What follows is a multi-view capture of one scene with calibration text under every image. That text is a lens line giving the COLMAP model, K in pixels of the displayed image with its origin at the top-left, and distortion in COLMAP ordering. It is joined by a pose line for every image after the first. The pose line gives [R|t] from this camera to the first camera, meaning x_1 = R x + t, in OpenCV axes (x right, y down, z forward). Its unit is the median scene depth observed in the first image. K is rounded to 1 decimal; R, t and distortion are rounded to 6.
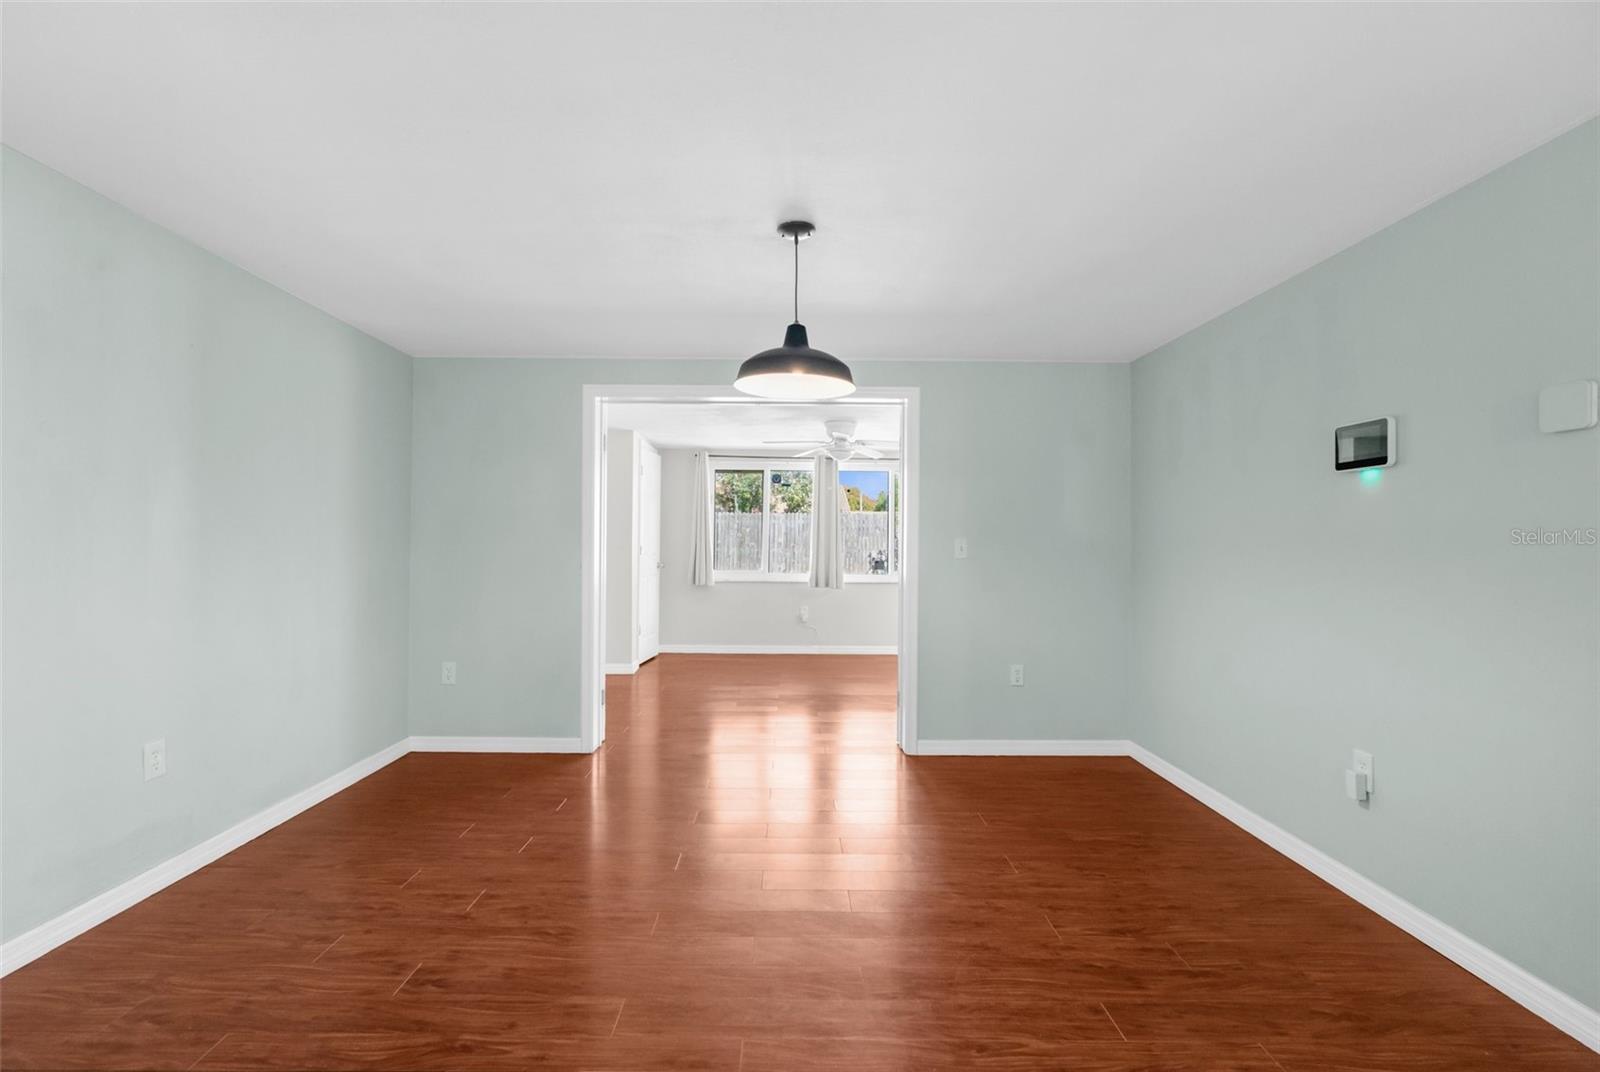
lens RADIAL K [[725.5, 0, 784.7], [0, 725.5, 537.7], [0, 0, 1]] dist [-0.008141, 0.003209]
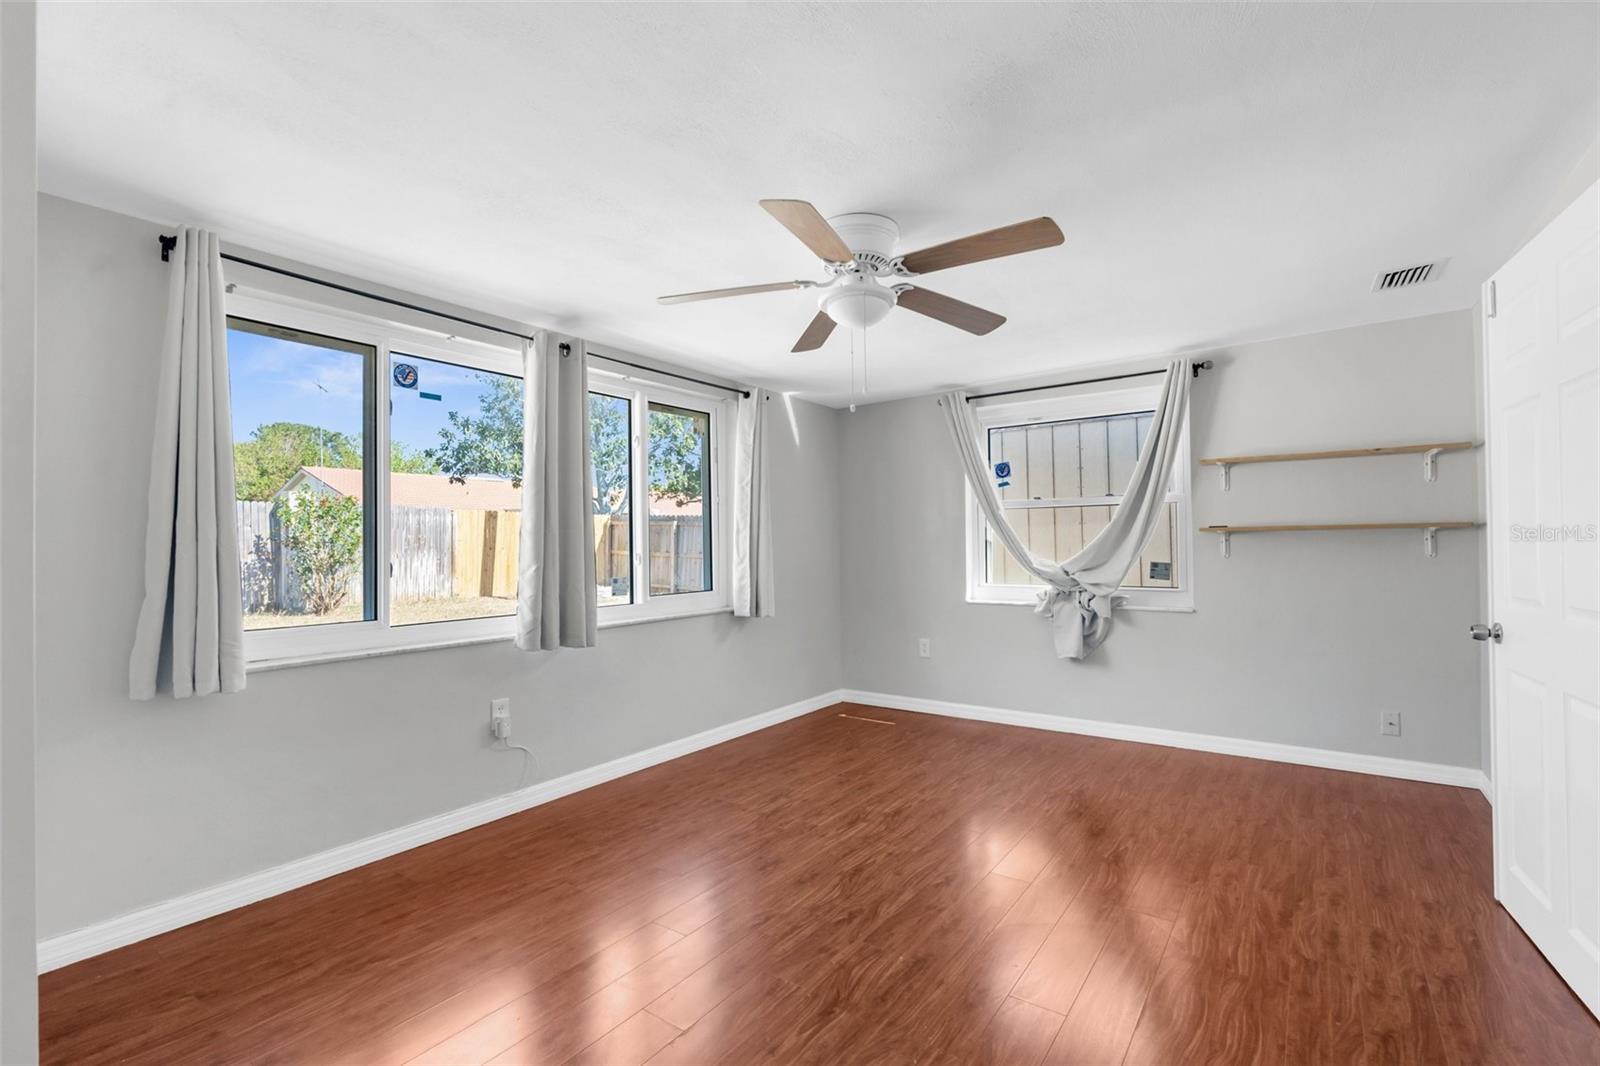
lens RADIAL K [[725.5, 0, 789.5], [0, 725.5, 526.0], [0, 0, 1]] dist [-0.008141, 0.003209]
pose [[0.585419, 0.002707, 0.810727, -0.210075], [0.011758, 0.999861, -0.011829, 0.004822], [-0.810646, 0.016457, 0.585305, 0.638860]]
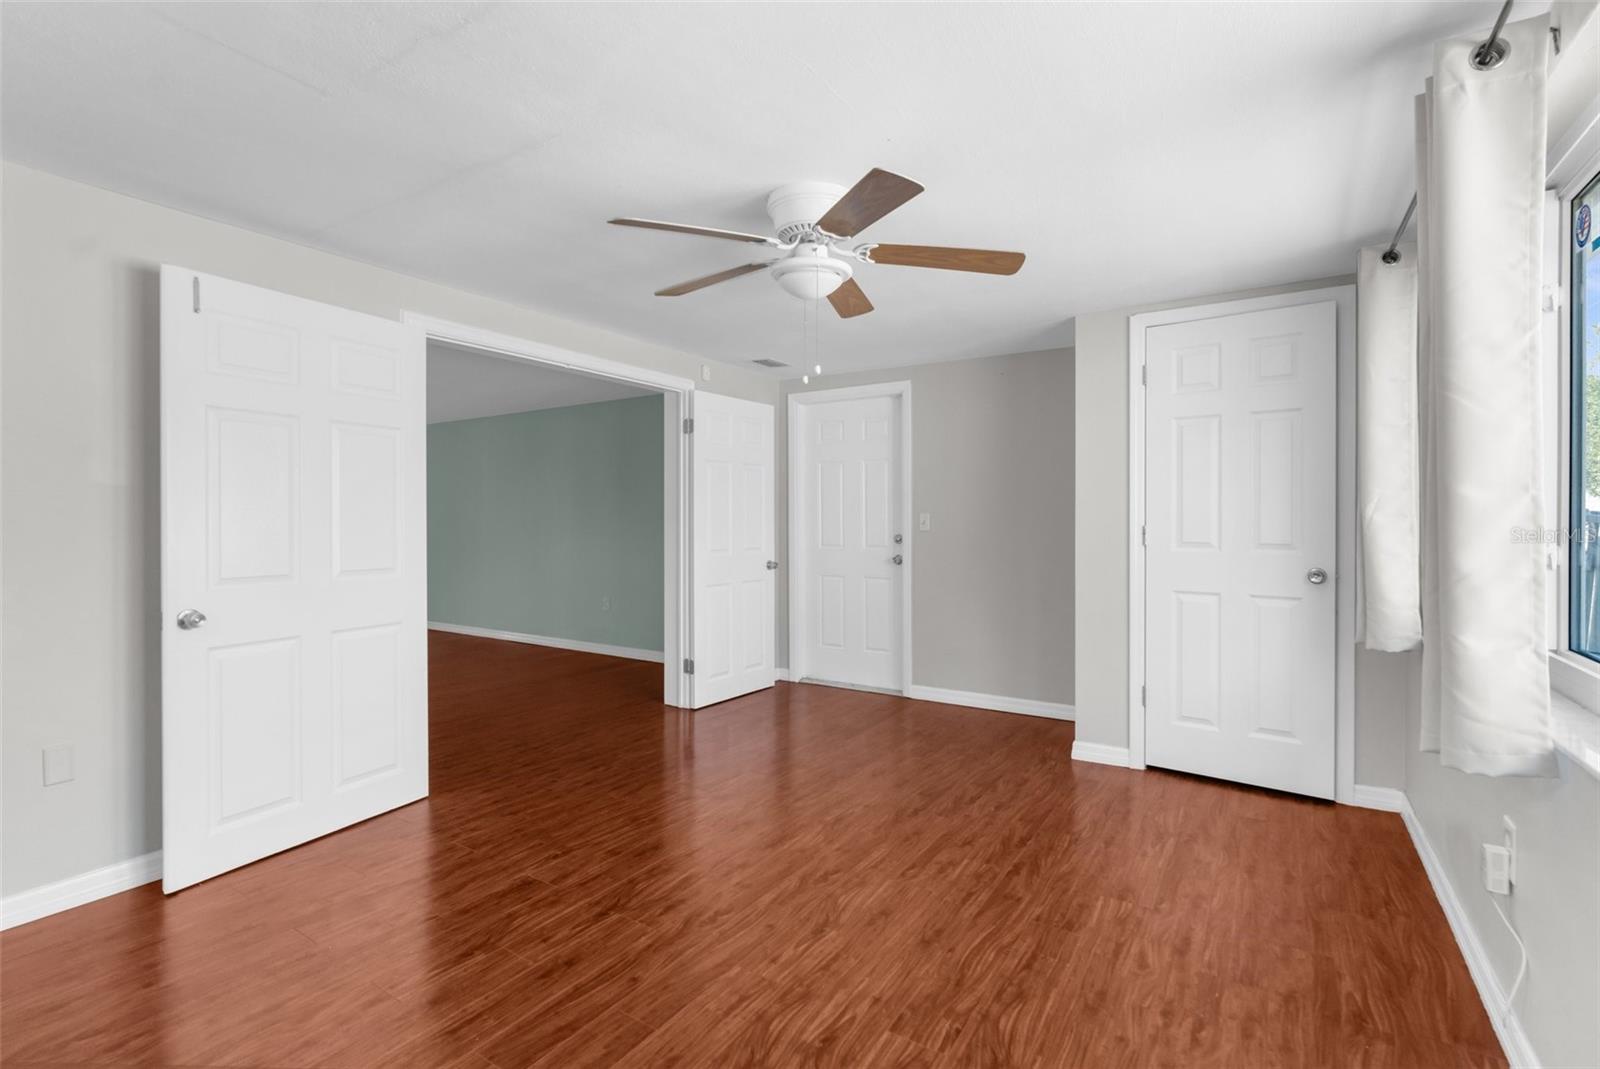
lens RADIAL K [[725.5, 0, 785.2], [0, 725.5, 526.3], [0, 0, 1]] dist [-0.008141, 0.003209]
pose [[-0.546433, -0.003852, -0.837494, 0.317801], [0.001086, 0.999985, -0.005307, 0.011696], [0.837502, -0.003810, -0.546420, 0.951706]]
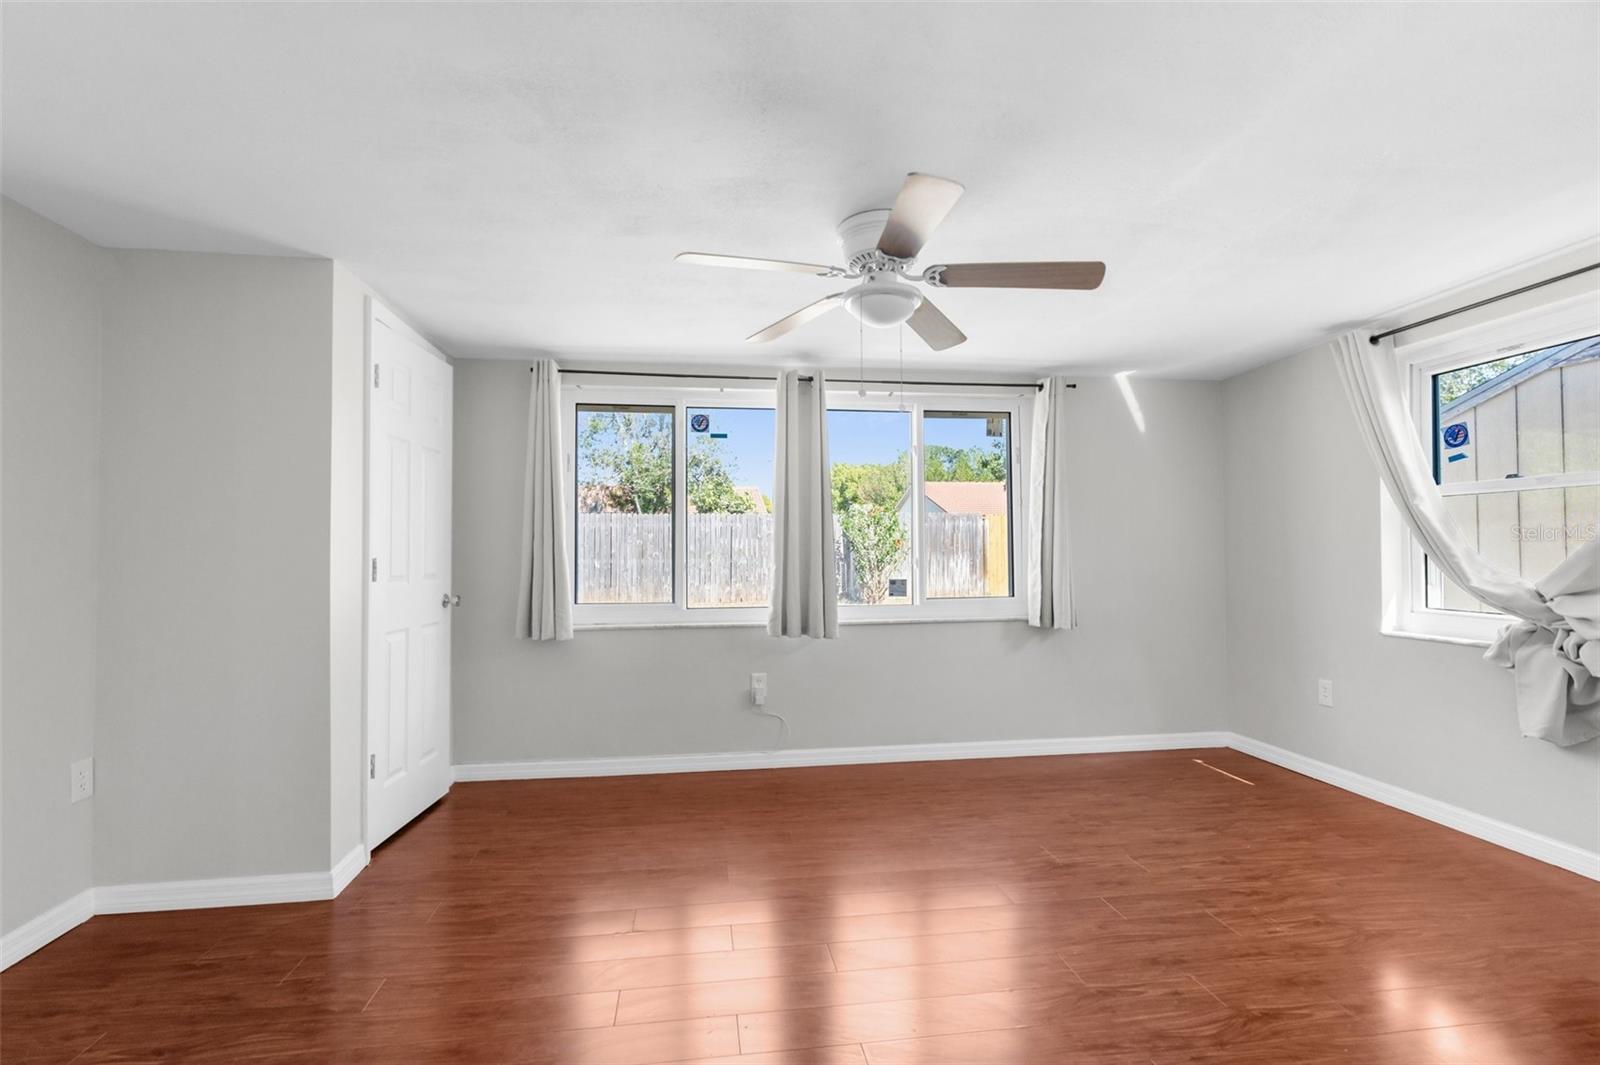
lens RADIAL K [[725.5, 0, 788.2], [0, 725.5, 530.6], [0, 0, 1]] dist [-0.008141, 0.003209]
pose [[0.991067, -0.013730, 0.132655, -0.018737], [0.016639, 0.999644, -0.020841, 0.006789], [-0.132322, 0.022862, 0.990943, 0.502171]]
